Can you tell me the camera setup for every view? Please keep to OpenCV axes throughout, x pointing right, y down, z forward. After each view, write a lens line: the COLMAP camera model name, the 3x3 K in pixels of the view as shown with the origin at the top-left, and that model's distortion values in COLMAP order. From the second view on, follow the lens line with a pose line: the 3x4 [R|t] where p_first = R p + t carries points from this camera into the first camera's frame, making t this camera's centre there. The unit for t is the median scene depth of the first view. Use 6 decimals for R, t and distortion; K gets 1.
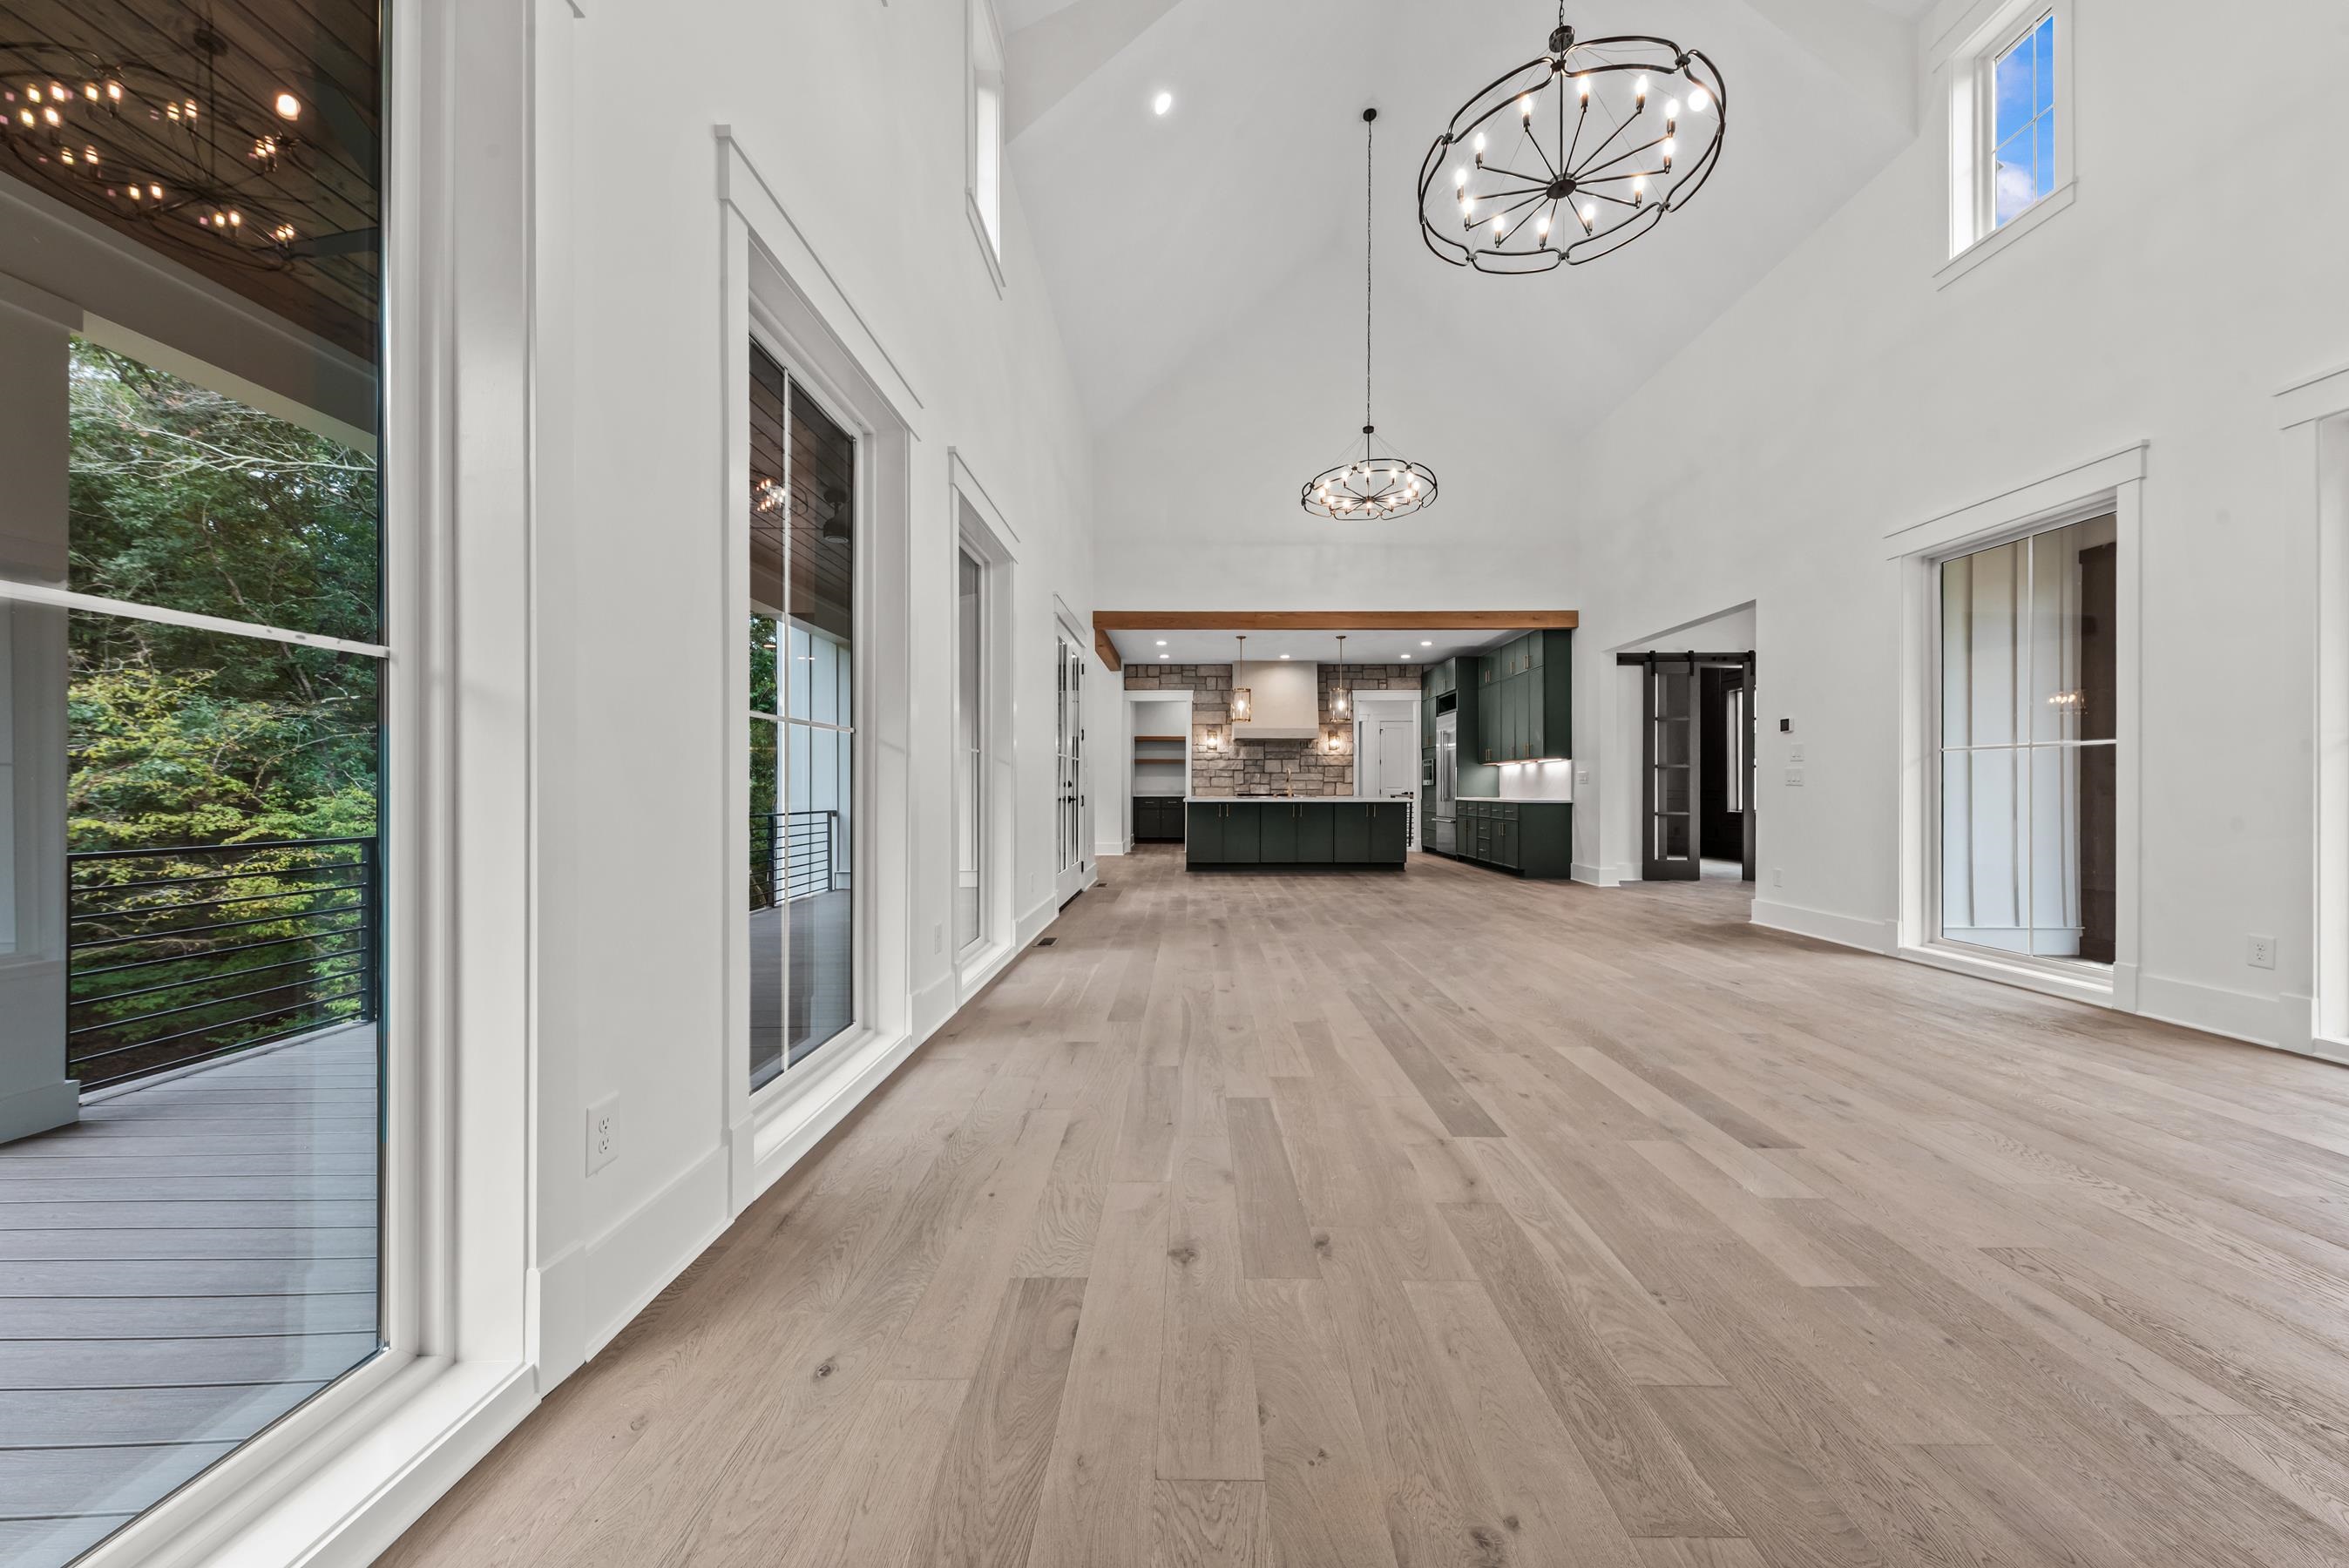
lens RADIAL K [[828.3, 0, 1183.2], [0, 828.3, 767.8], [0, 0, 1]] dist [0.009433, -0.002614]
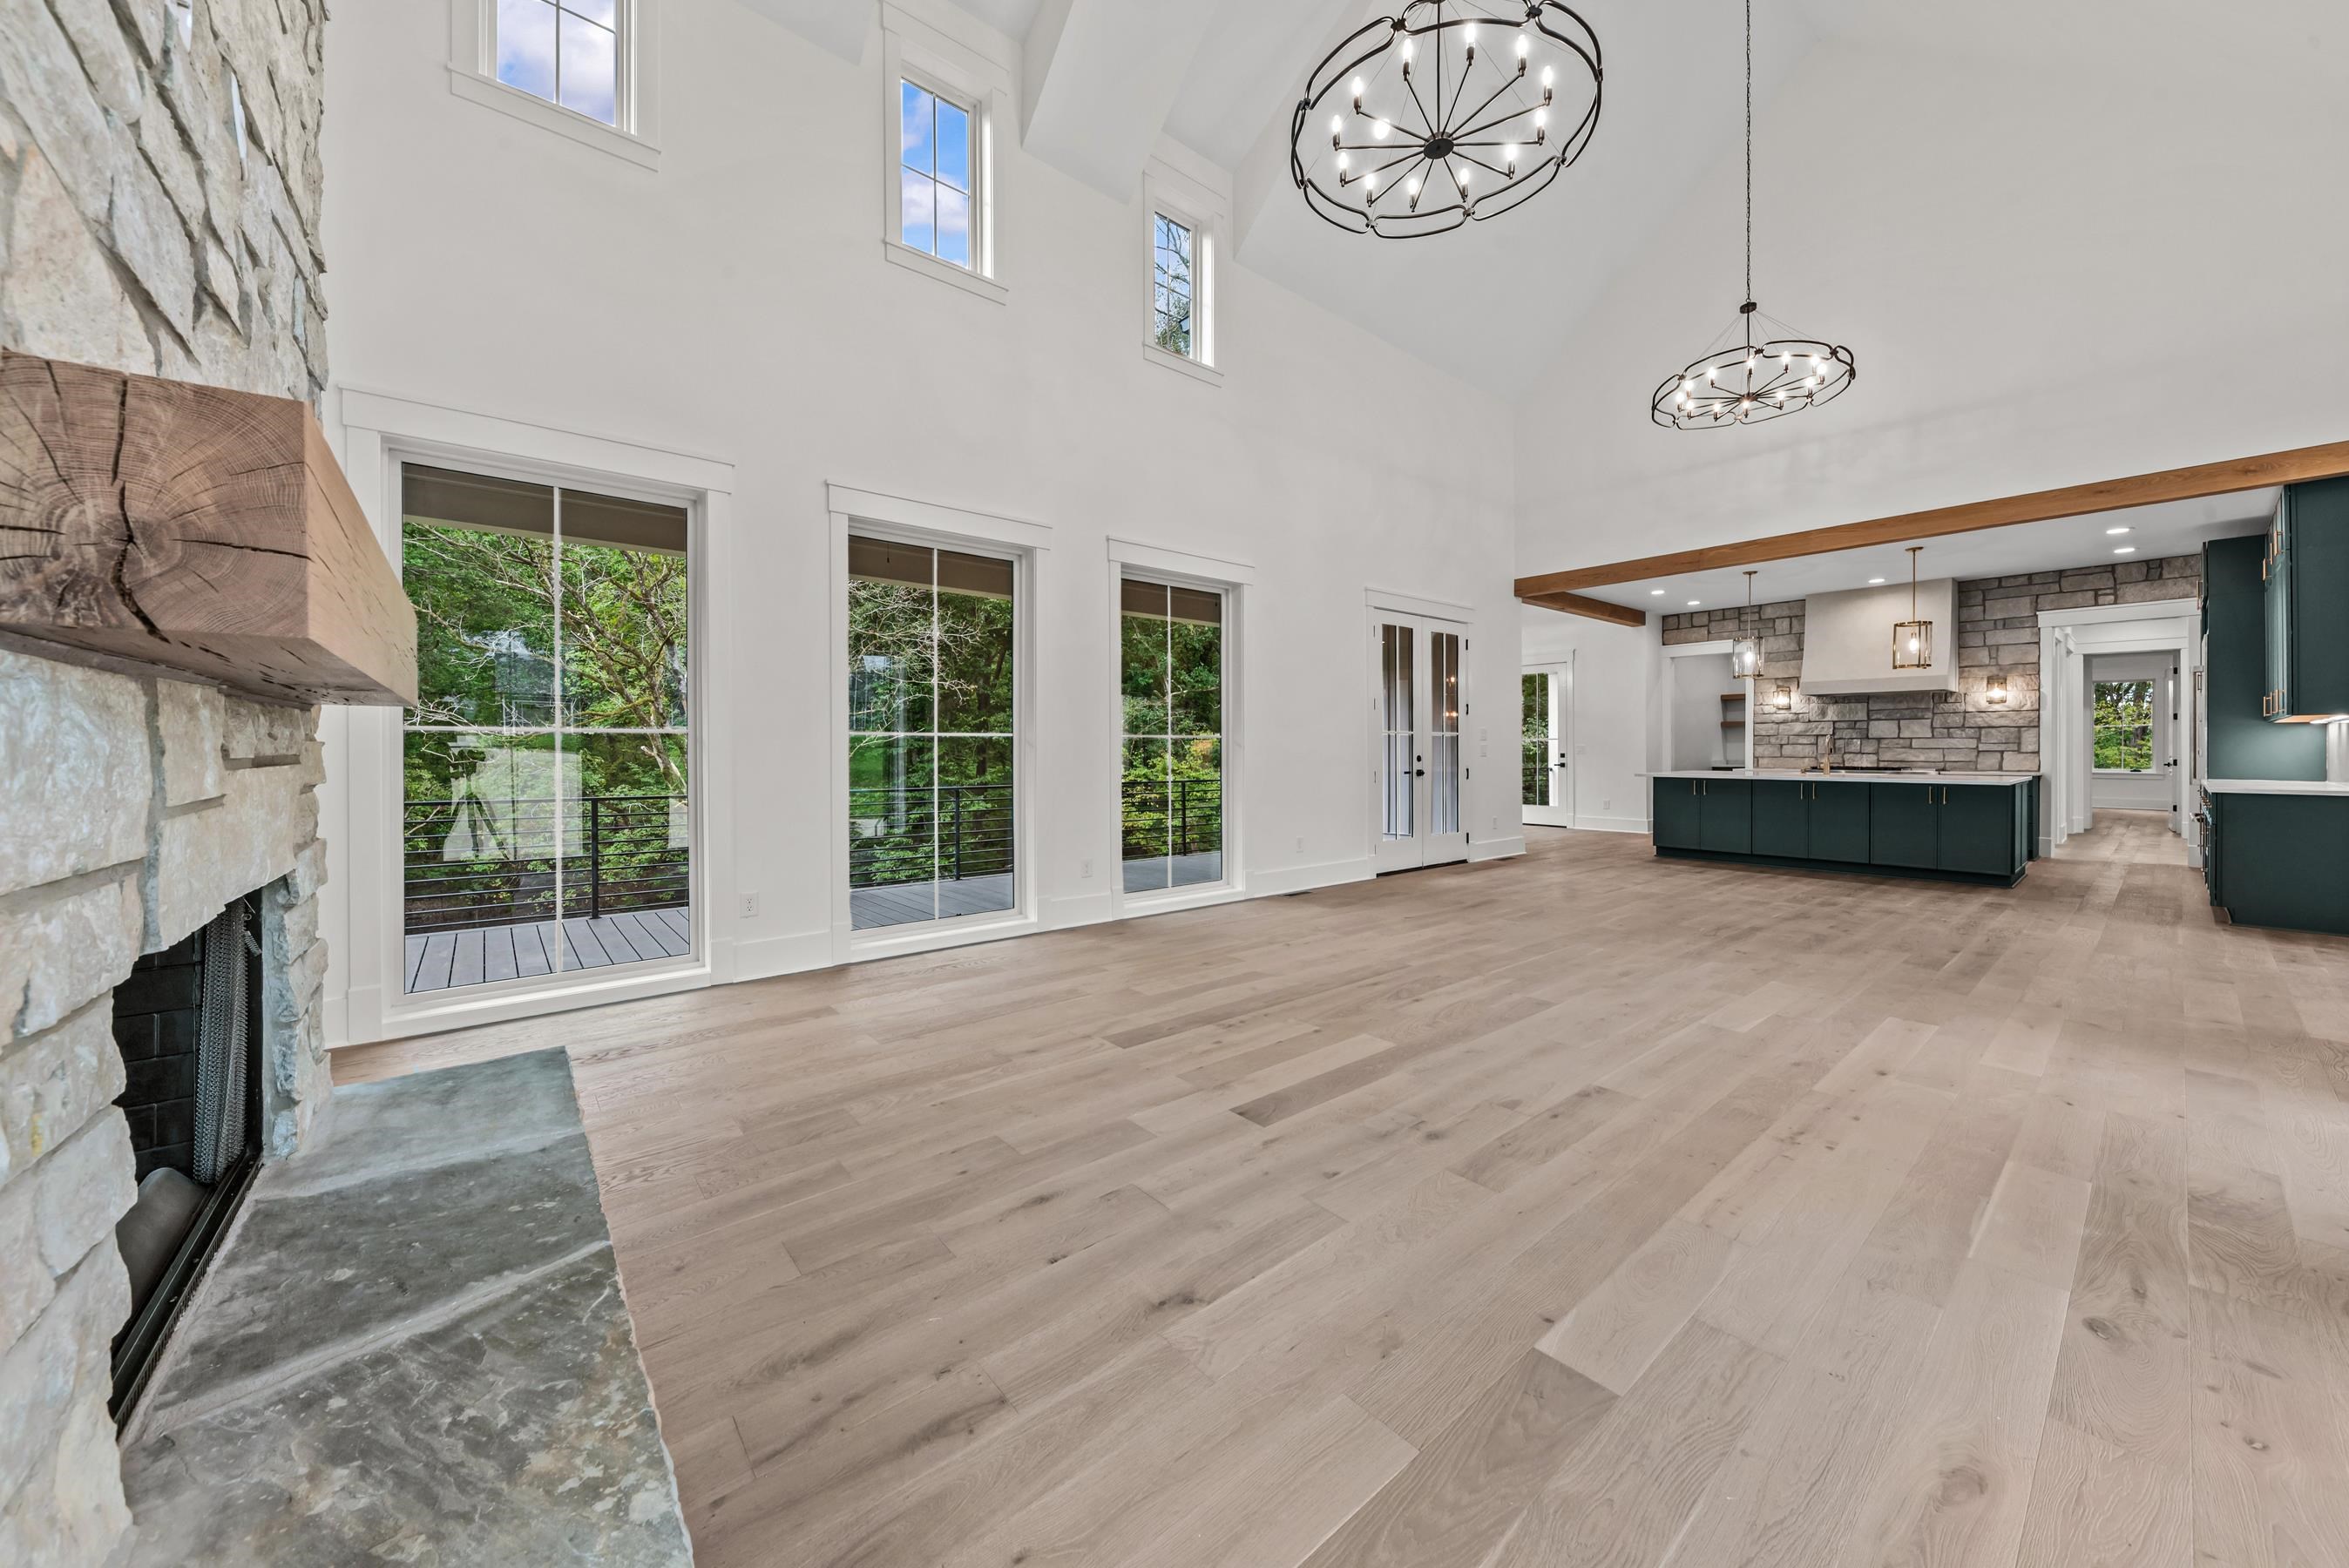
lens RADIAL K [[828.3, 0, 1183.1], [0, 828.3, 752.8], [0, 0, 1]] dist [0.009433, -0.002614]
pose [[0.645441, 0.003390, -0.763803, 0.290546], [0.020528, 0.999552, 0.021783, -0.010436], [0.763534, -0.029739, 0.645082, 0.046796]]
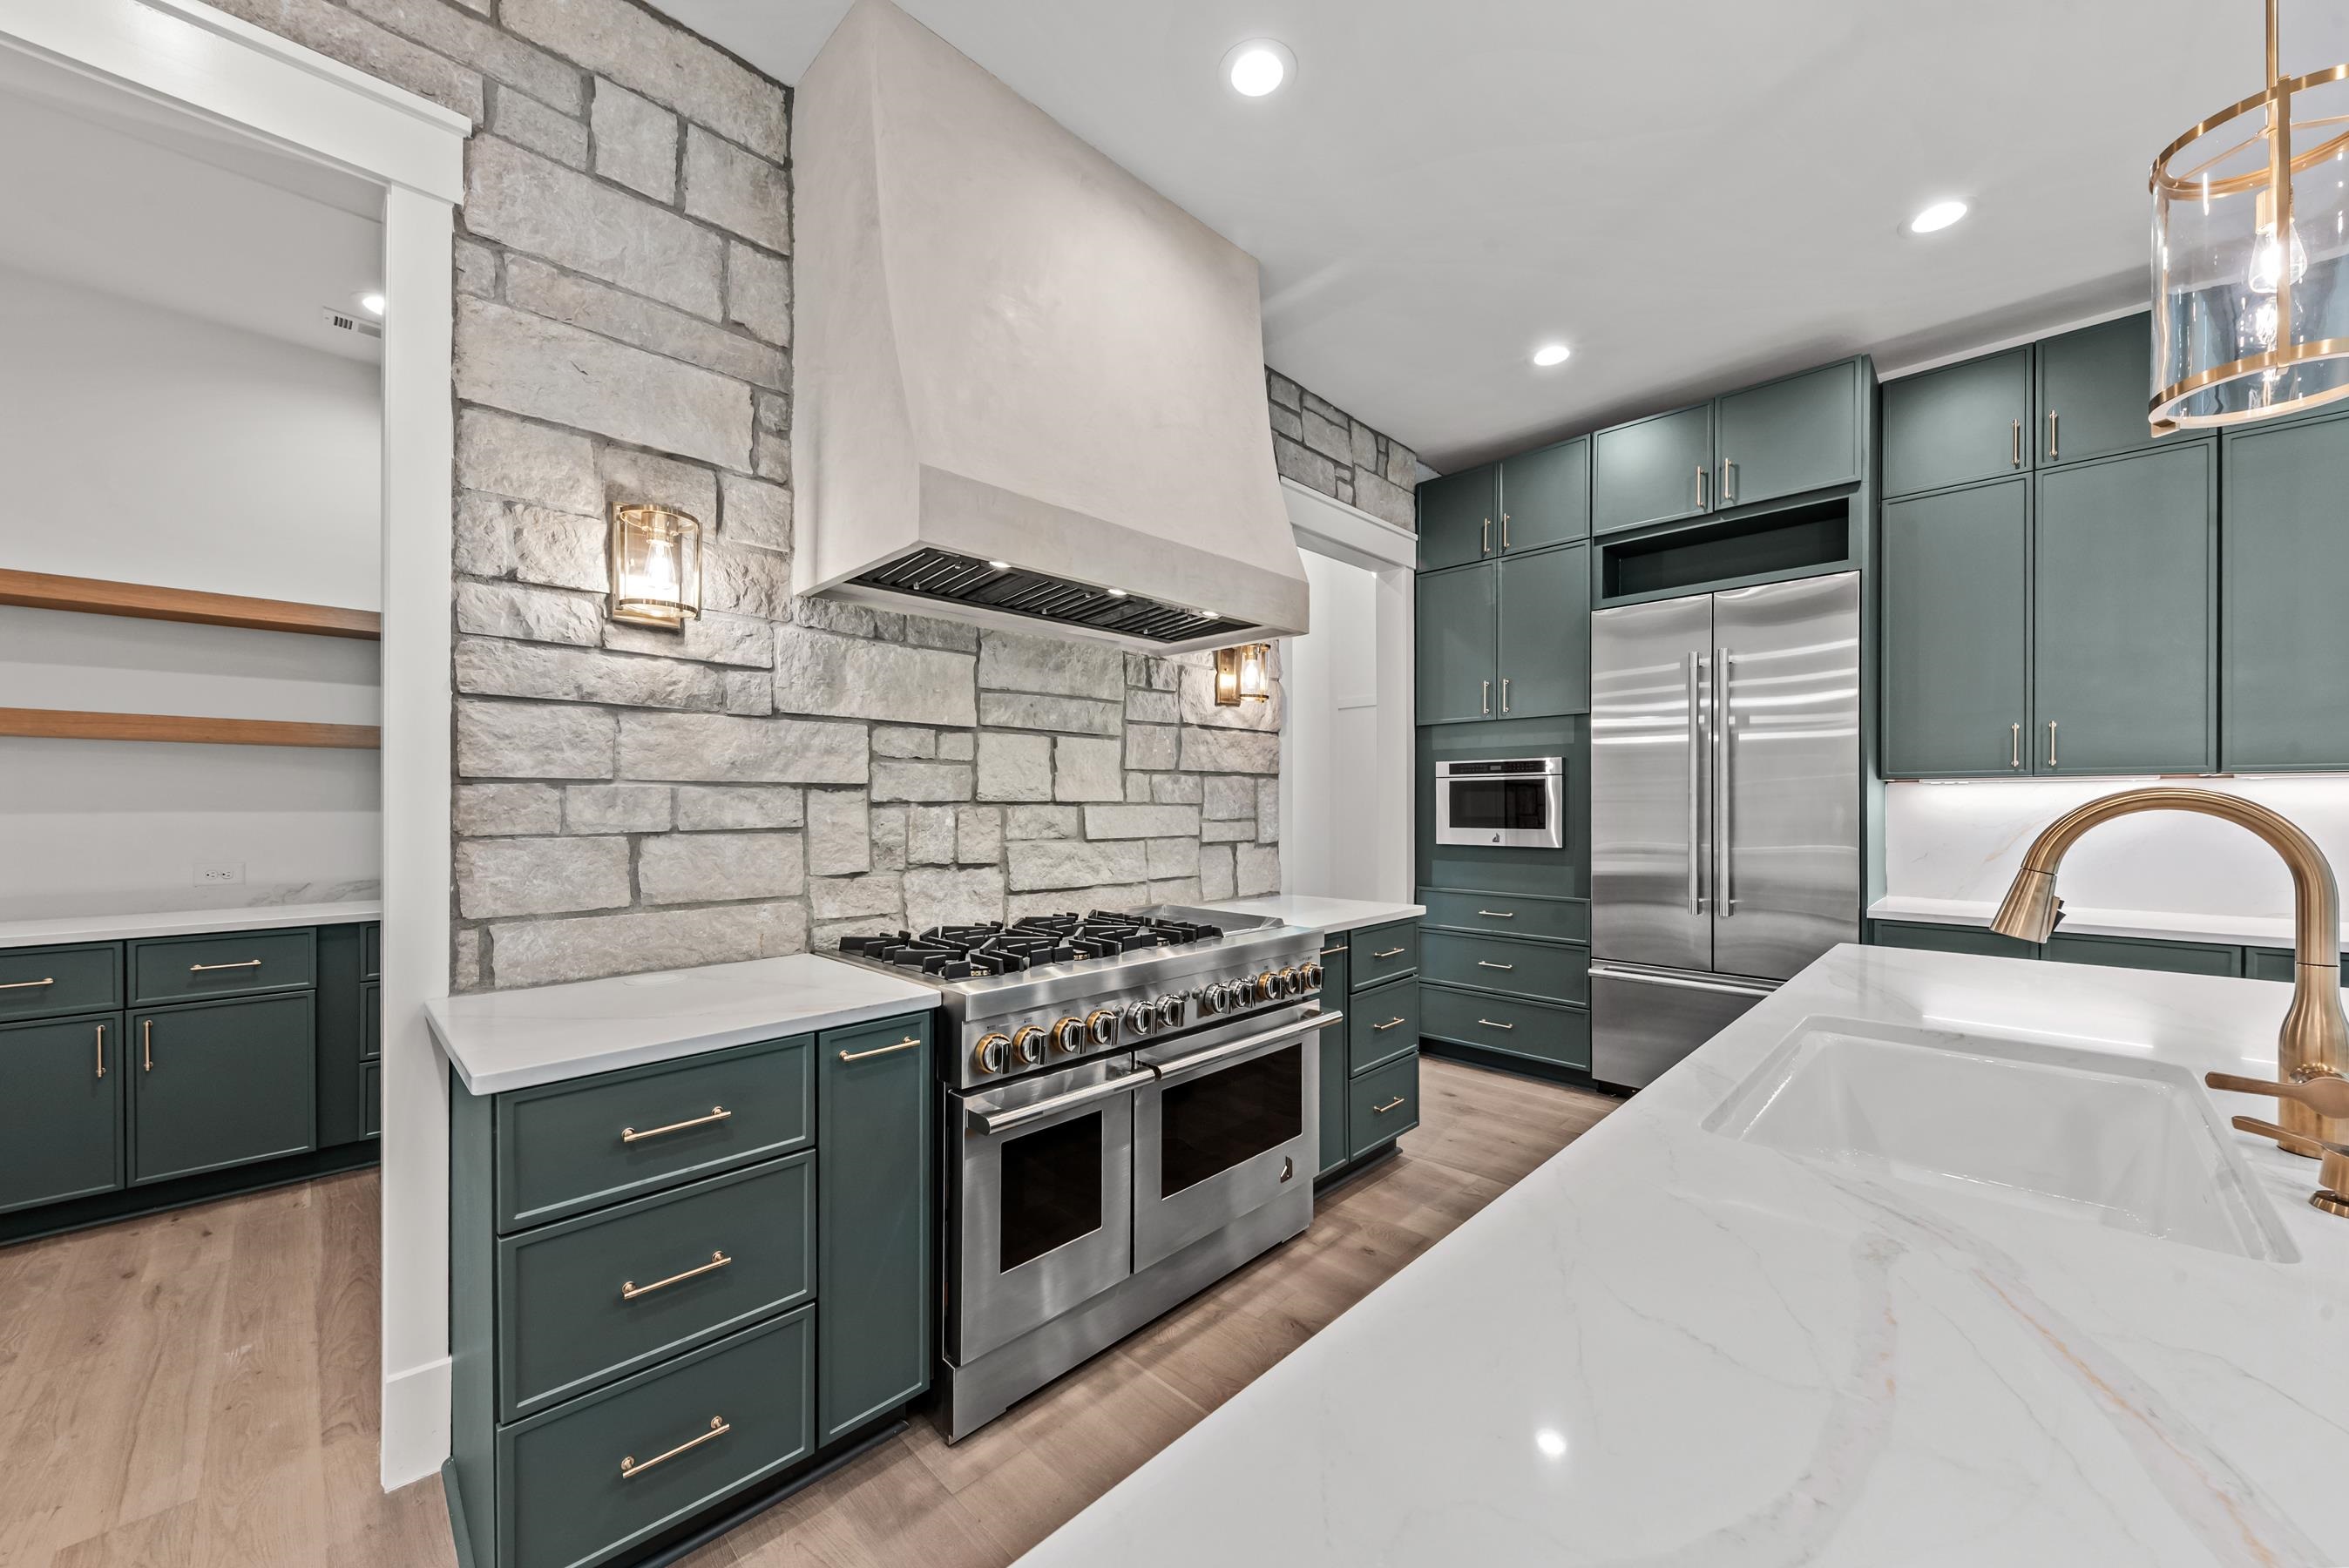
lens RADIAL K [[876.1, 0, 1190.4], [0, 876.1, 804.6], [0, 0, 1]] dist [0.004817, -0.001284]
pose [[0.690294, -0.001930, 0.723526, -0.008562], [-0.017082, 0.999674, 0.018964, 0.002068], [-0.723327, -0.025451, 0.690036, 0.887767]]
